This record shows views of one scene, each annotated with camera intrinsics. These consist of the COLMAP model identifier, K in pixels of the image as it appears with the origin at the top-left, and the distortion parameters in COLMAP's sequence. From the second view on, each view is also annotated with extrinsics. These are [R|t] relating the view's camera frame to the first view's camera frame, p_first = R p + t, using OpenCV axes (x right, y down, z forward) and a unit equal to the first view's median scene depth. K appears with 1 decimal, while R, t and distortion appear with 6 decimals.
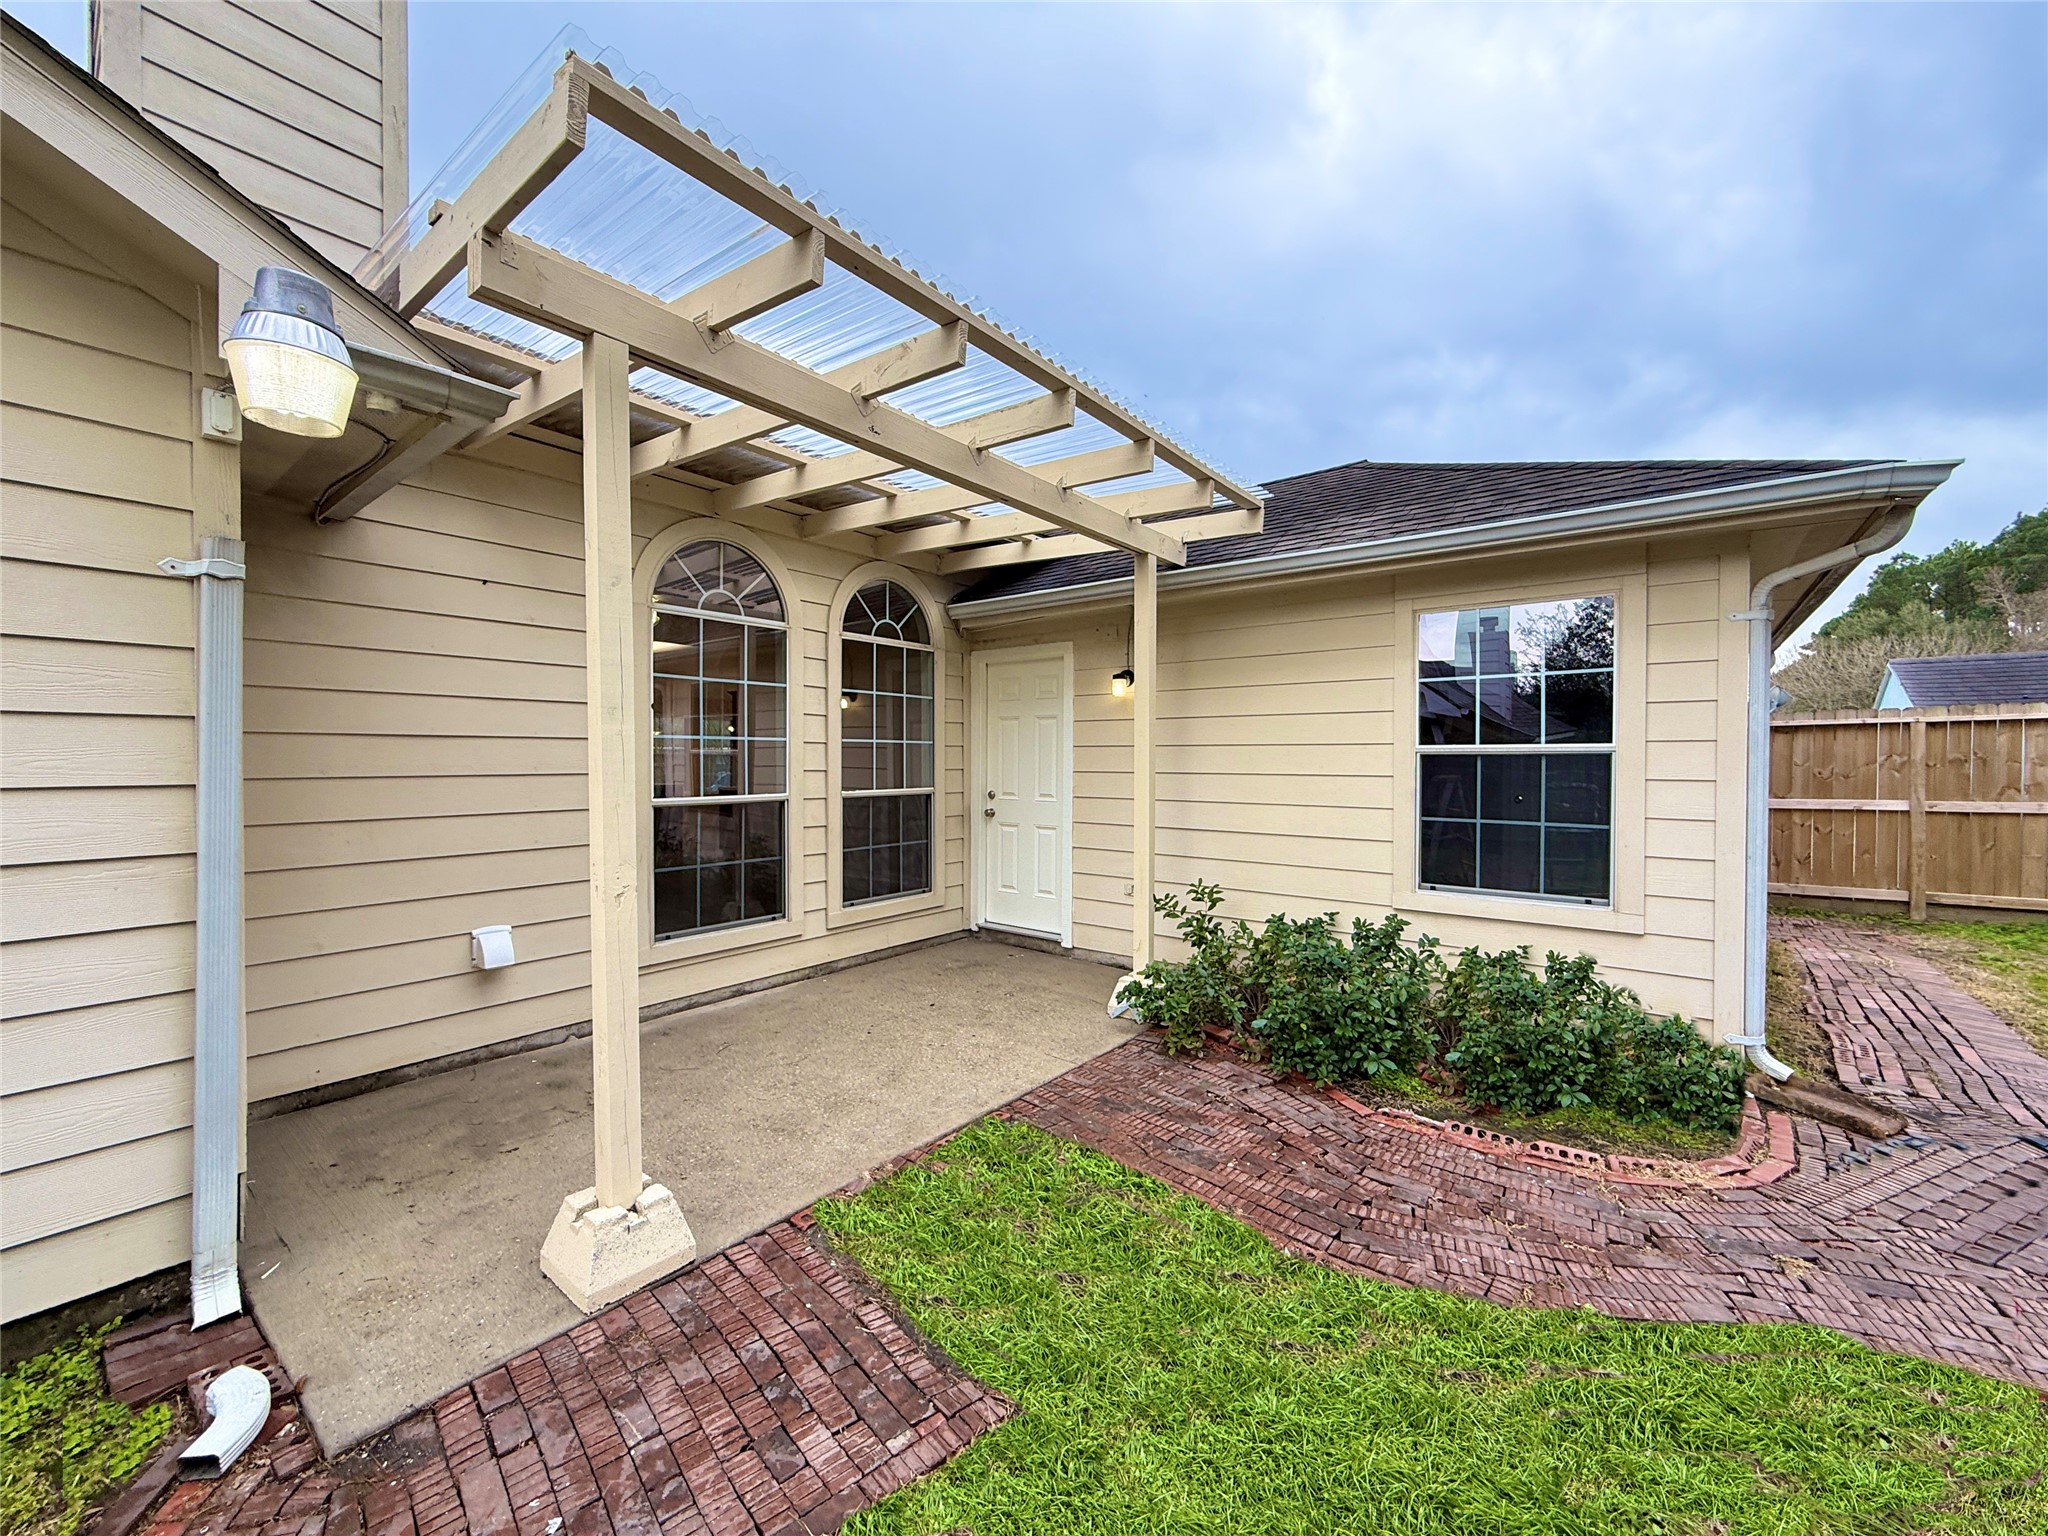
lens RADIAL K [[816.2, 0, 1020.4], [0, 816.2, 766.7], [0, 0, 1]] dist [0.000160, -0.000095]
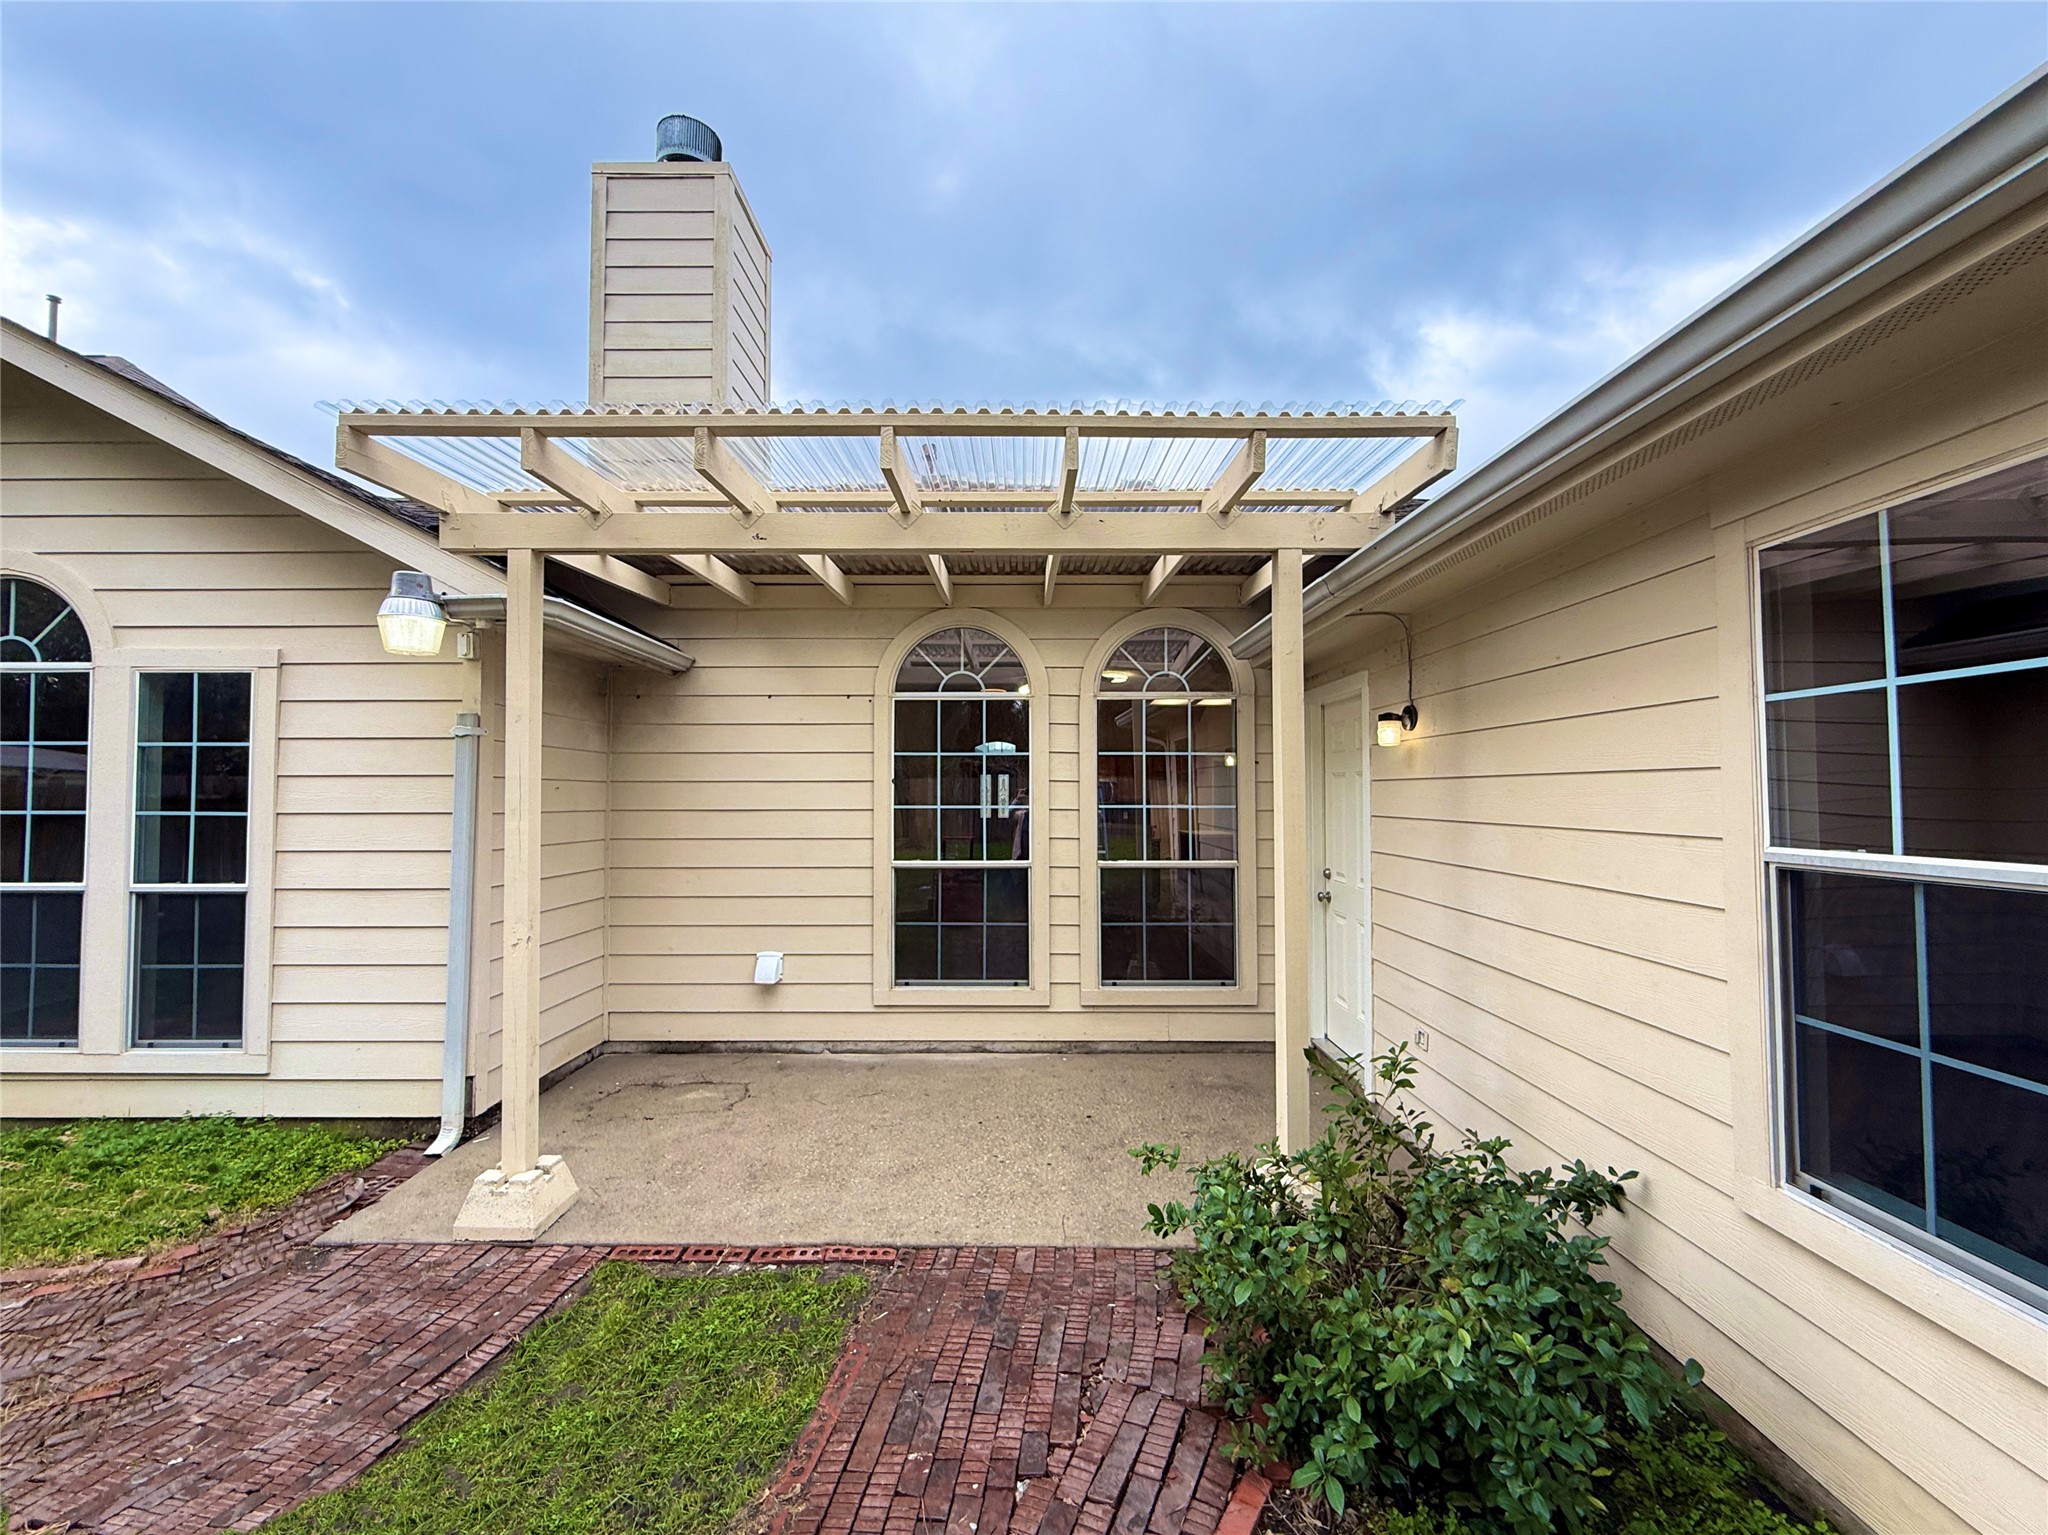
lens RADIAL K [[816.2, 0, 1020.4], [0, 816.2, 766.2], [0, 0, 1]] dist [0.000160, -0.000095]
pose [[0.620033, -0.030863, -0.783968, 0.546070], [-0.007840, 0.998932, -0.045526, -0.043058], [0.784536, 0.034374, 0.619129, 0.386578]]
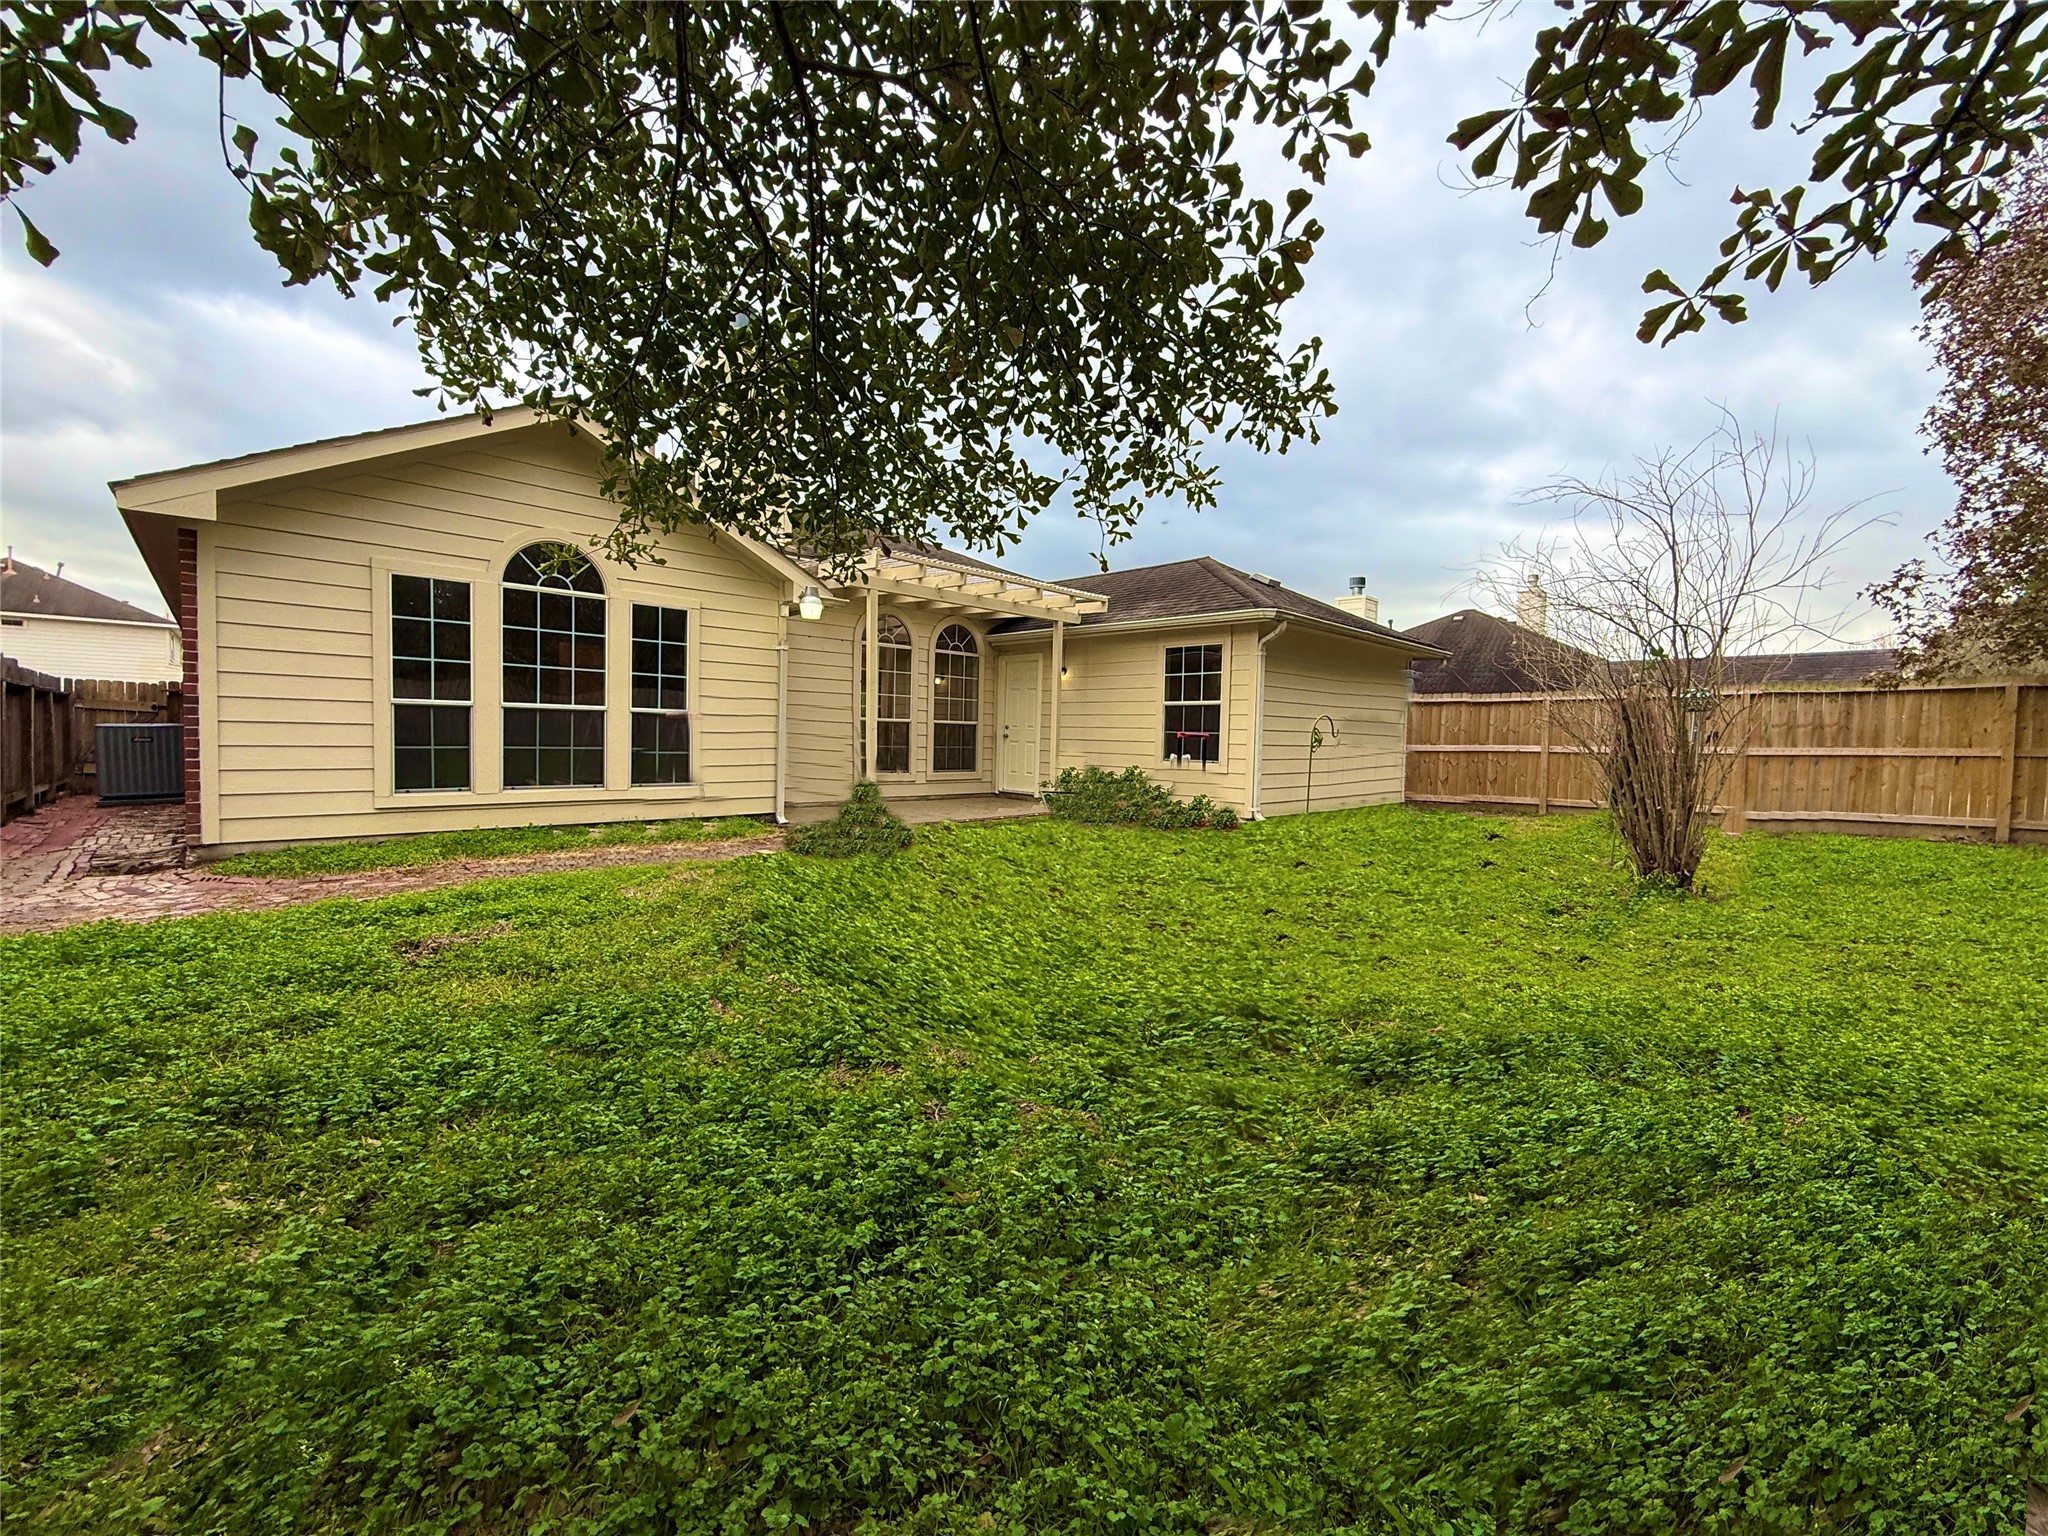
lens RADIAL K [[816.2, 0, 1020.4], [0, 816.2, 766.7], [0, 0, 1]] dist [0.000160, -0.000095]
pose [[0.990998, 0.027914, -0.130932, 0.360726], [-0.024172, 0.999255, 0.030081, 0.096912], [0.131674, -0.026646, 0.990935, -1.376919]]
